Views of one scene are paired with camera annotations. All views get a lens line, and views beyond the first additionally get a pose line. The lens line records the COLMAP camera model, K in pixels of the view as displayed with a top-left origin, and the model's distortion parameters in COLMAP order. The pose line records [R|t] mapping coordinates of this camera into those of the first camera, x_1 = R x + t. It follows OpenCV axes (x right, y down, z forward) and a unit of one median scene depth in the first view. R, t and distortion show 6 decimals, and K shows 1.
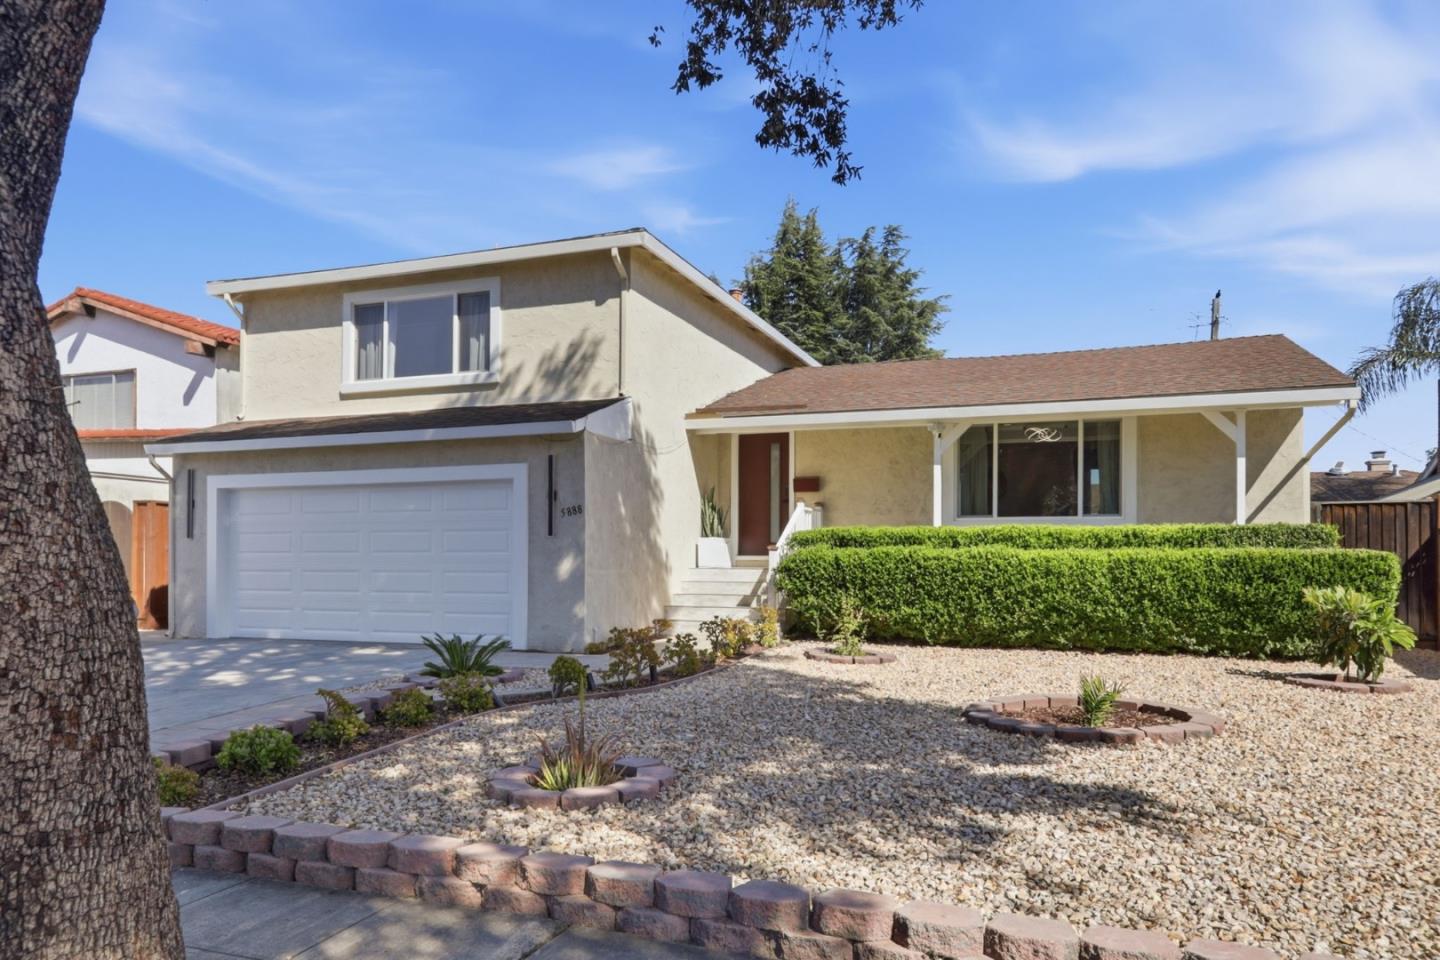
lens RADIAL K [[977.7, 0, 730.9], [0, 977.7, 565.6], [0, 0, 1]] dist [-0.004776, 0.000346]
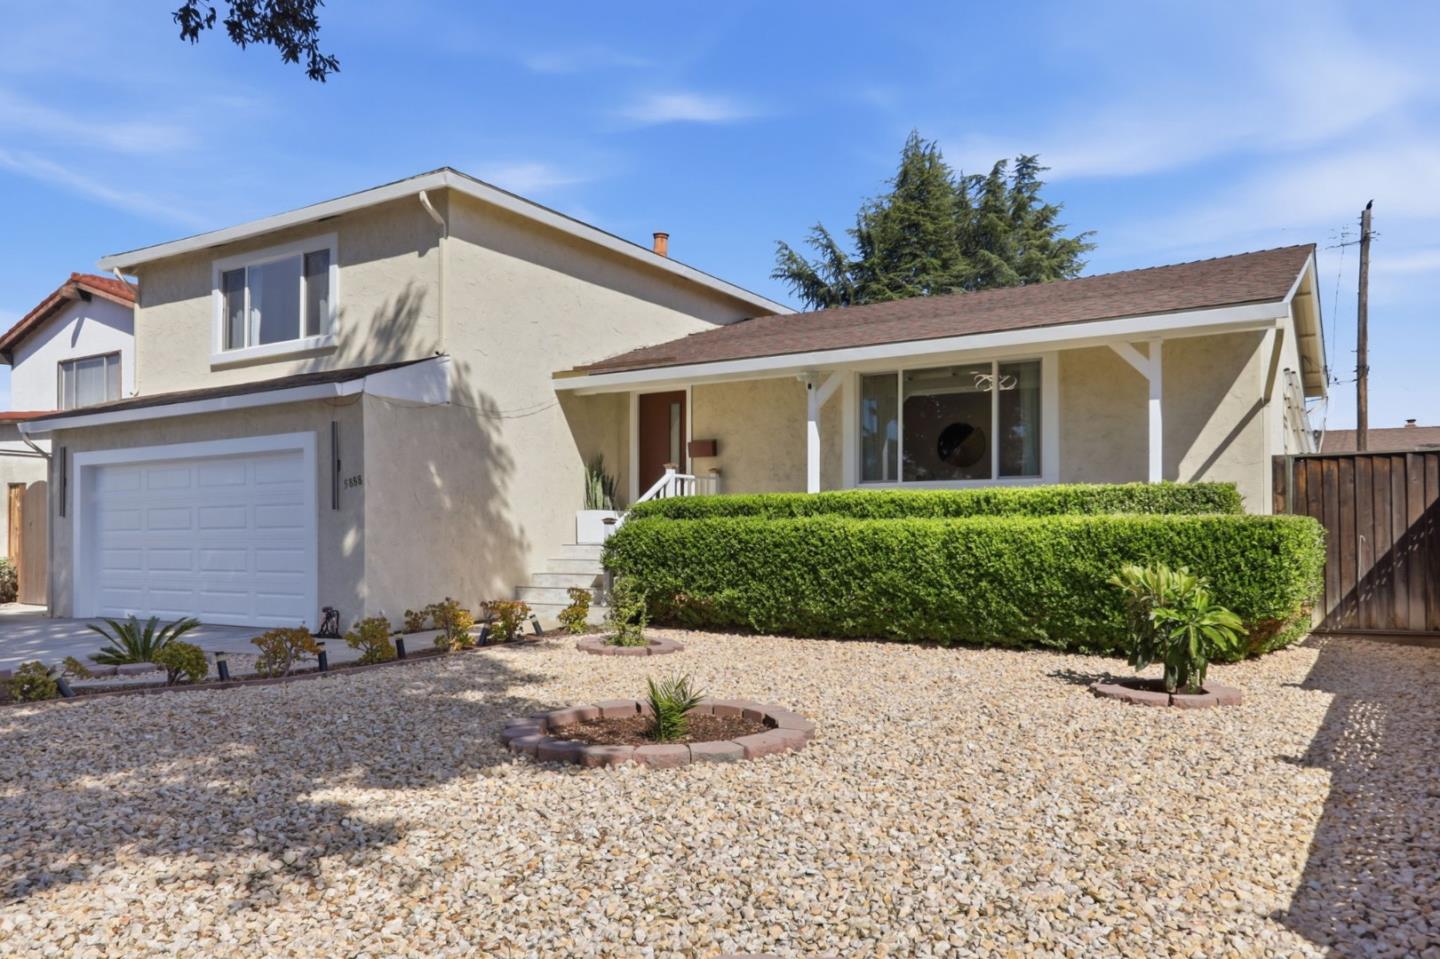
lens RADIAL K [[1040.5, 0, 723.4], [0, 1040.5, 539.0], [0, 0, 1]] dist [-0.001809, 0.001859]
pose [[0.979495, -0.005398, -0.201397, 0.348798], [0.004378, 0.999975, -0.005509, 0.004133], [0.201422, 0.004515, 0.979494, 0.112581]]
